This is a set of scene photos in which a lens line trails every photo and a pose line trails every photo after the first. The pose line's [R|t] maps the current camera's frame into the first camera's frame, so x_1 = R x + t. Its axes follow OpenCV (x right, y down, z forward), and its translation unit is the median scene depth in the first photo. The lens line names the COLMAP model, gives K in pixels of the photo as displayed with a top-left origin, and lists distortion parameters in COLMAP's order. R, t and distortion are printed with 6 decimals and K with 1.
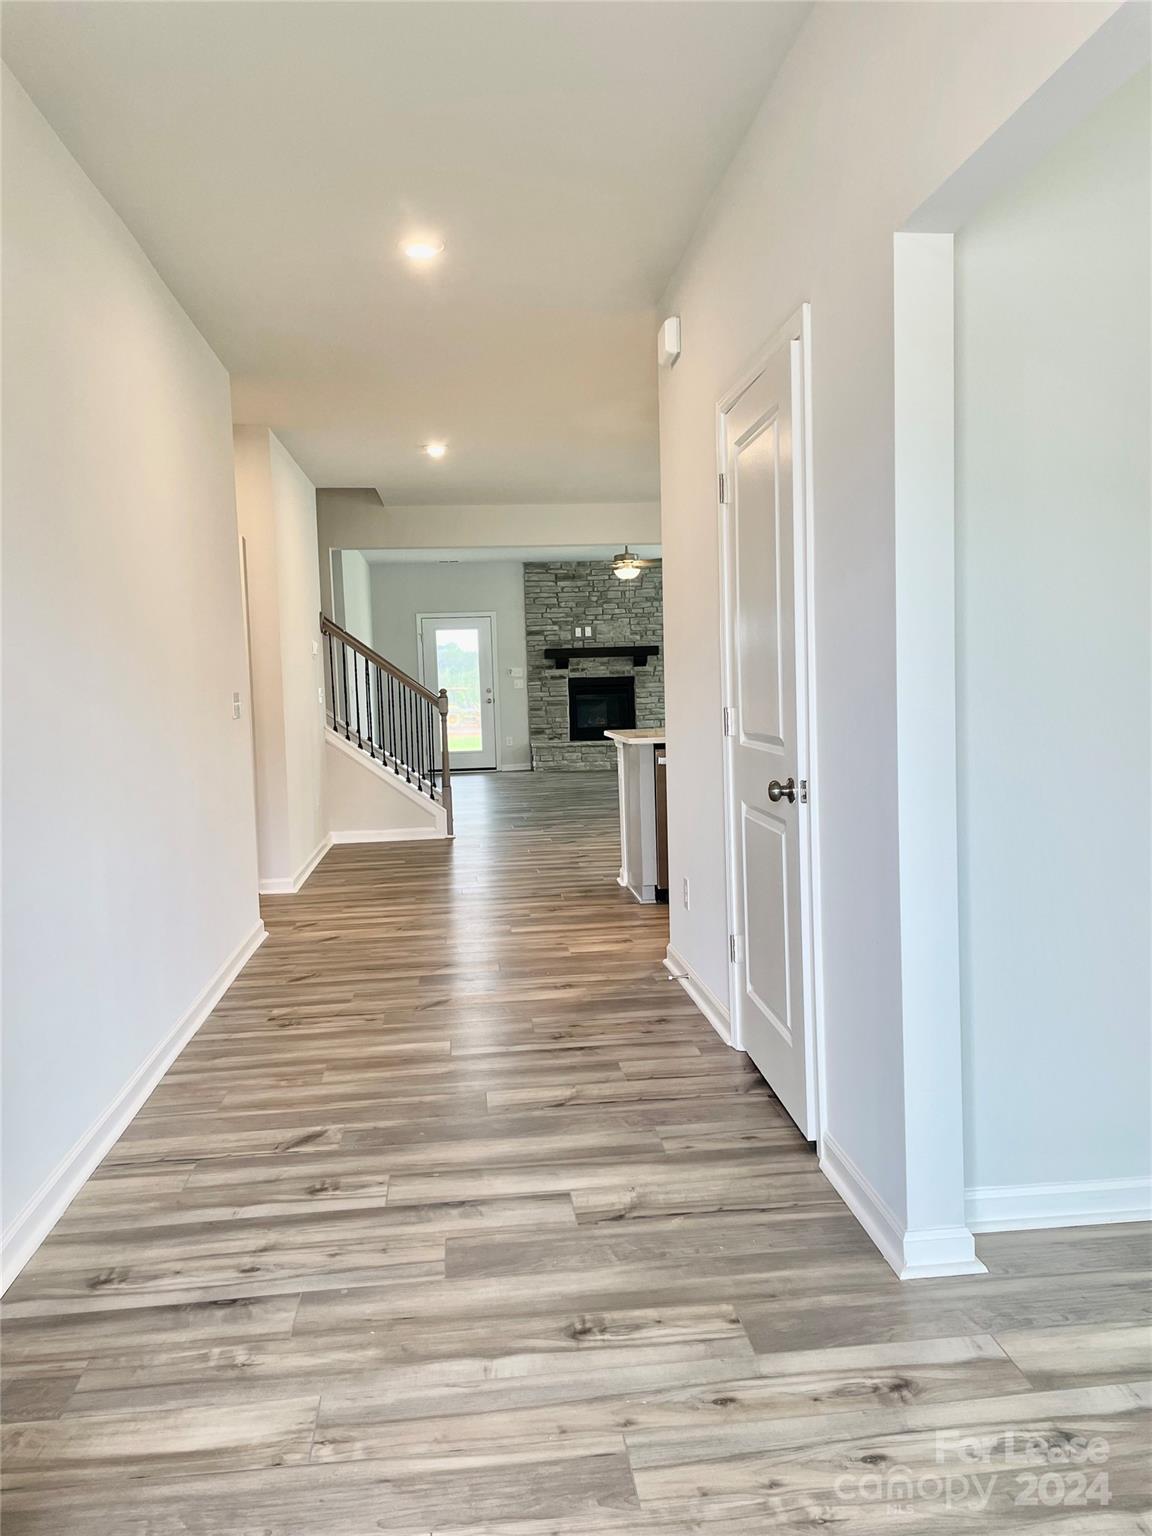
lens RADIAL K [[1151.8, 0, 576.0], [0, 1151.8, 768.0], [0, 0, 1]] dist [0.095933, -0.132333]
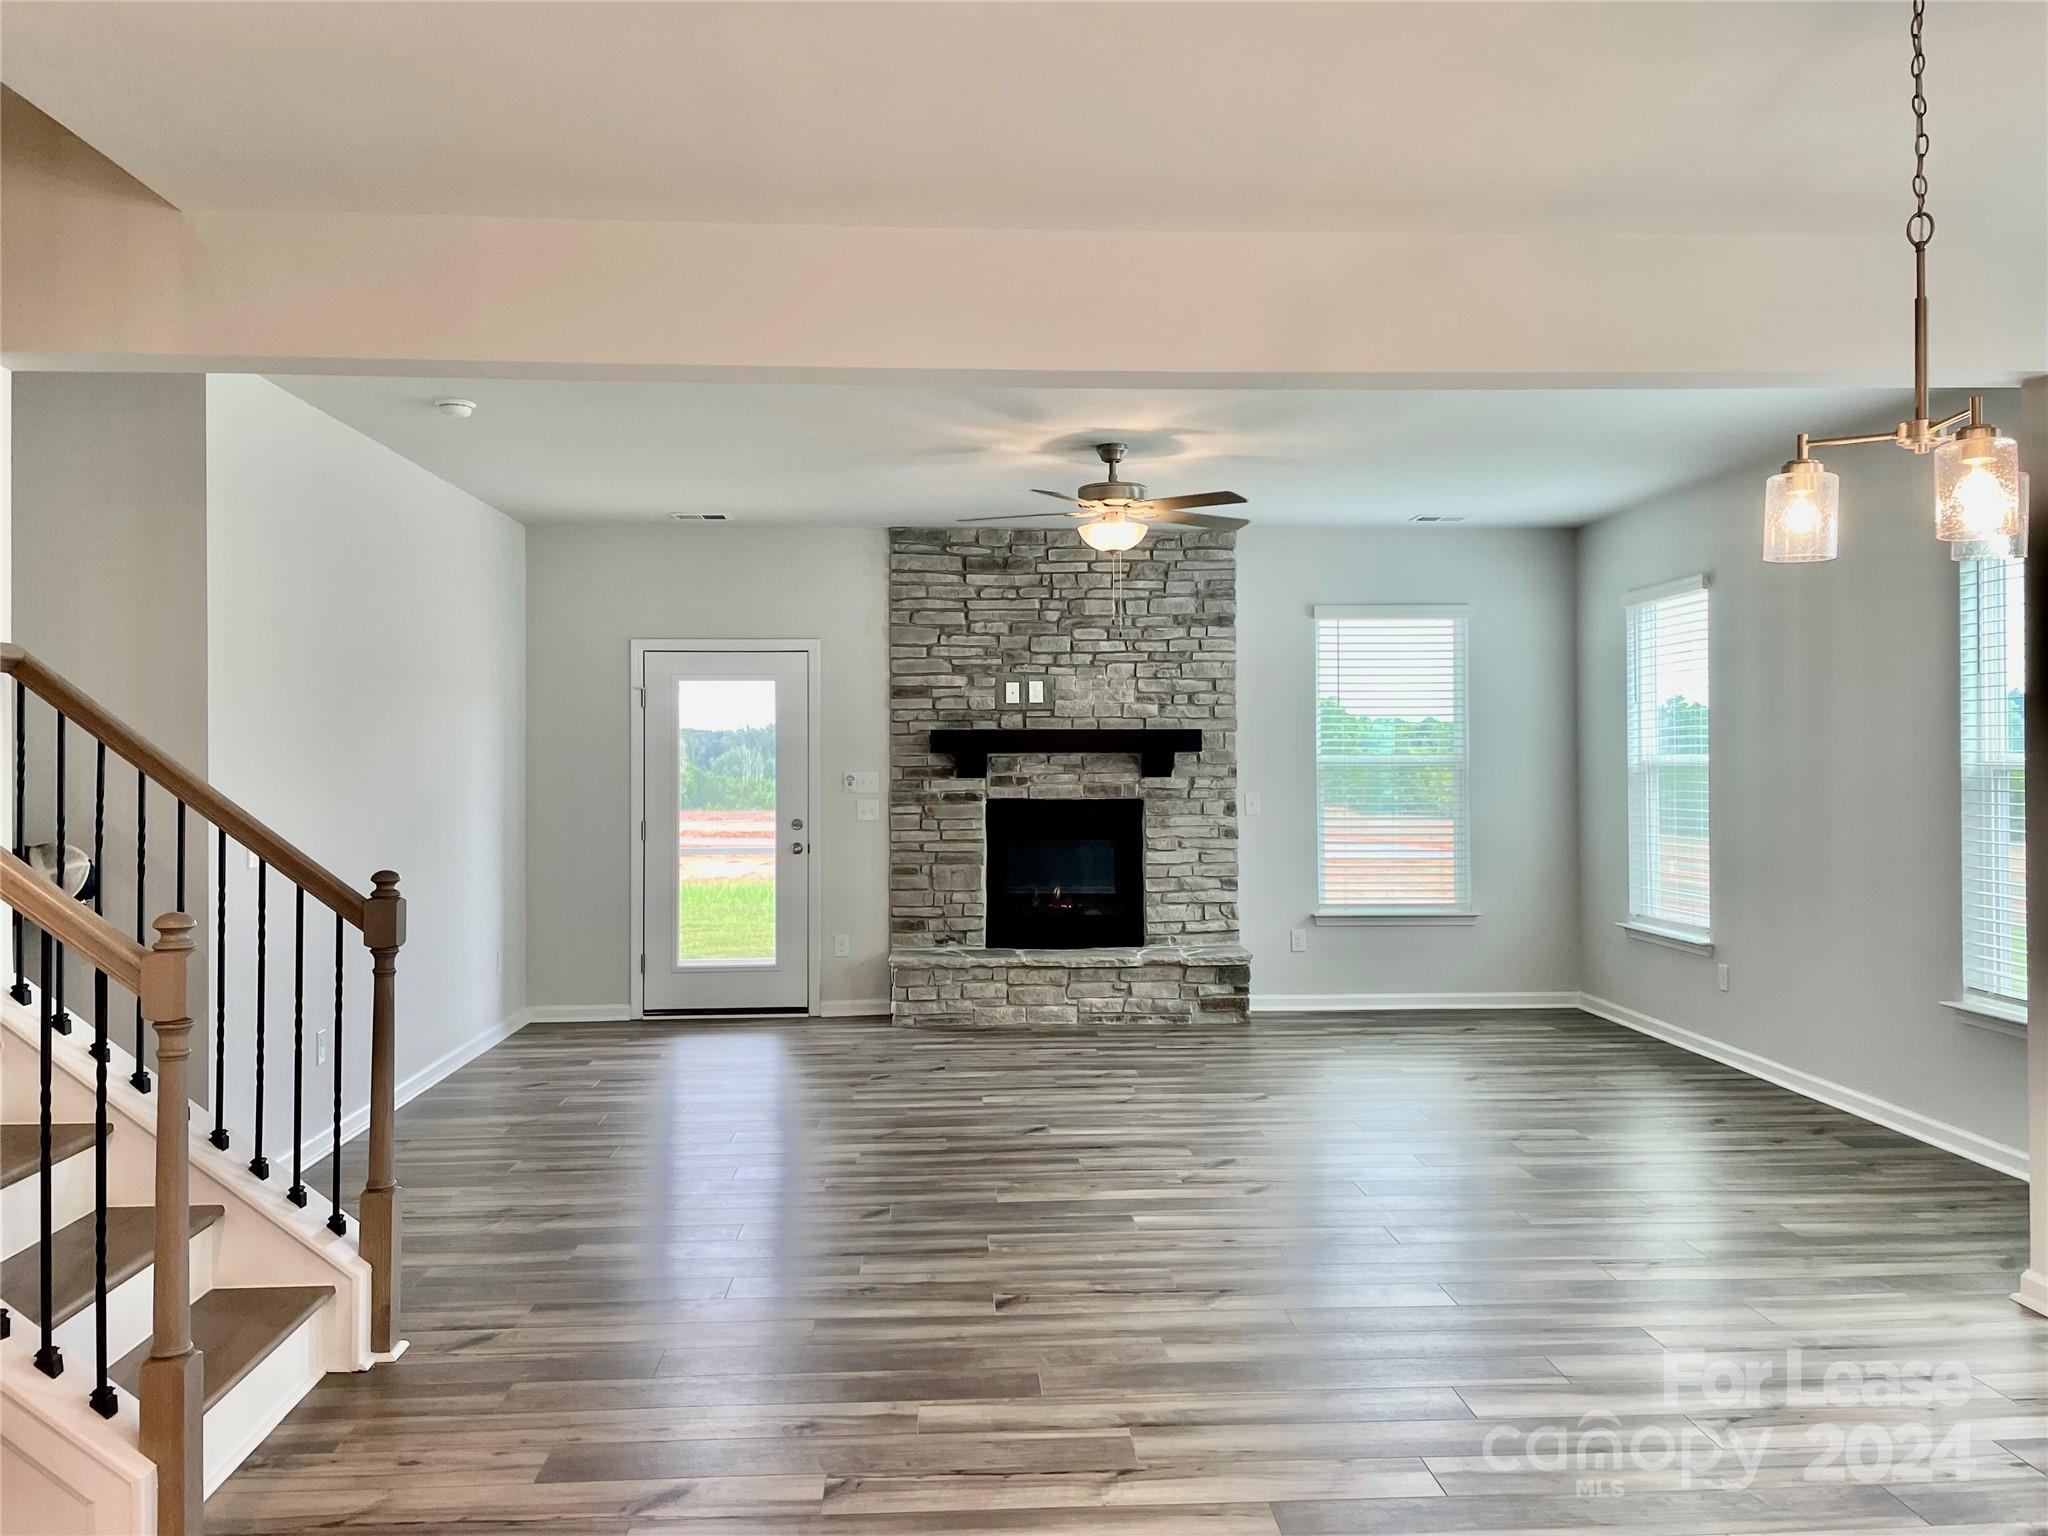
lens RADIAL K [[1598.2, 0, 1034.3], [0, 1598.2, 742.6], [0, 0, 1]] dist [0.098425, -0.159367]
pose [[0.998643, 0.028090, -0.043857, 0.036242], [-0.031822, 0.995713, -0.086855, -0.048518], [0.041229, 0.088133, 0.995255, 0.415727]]
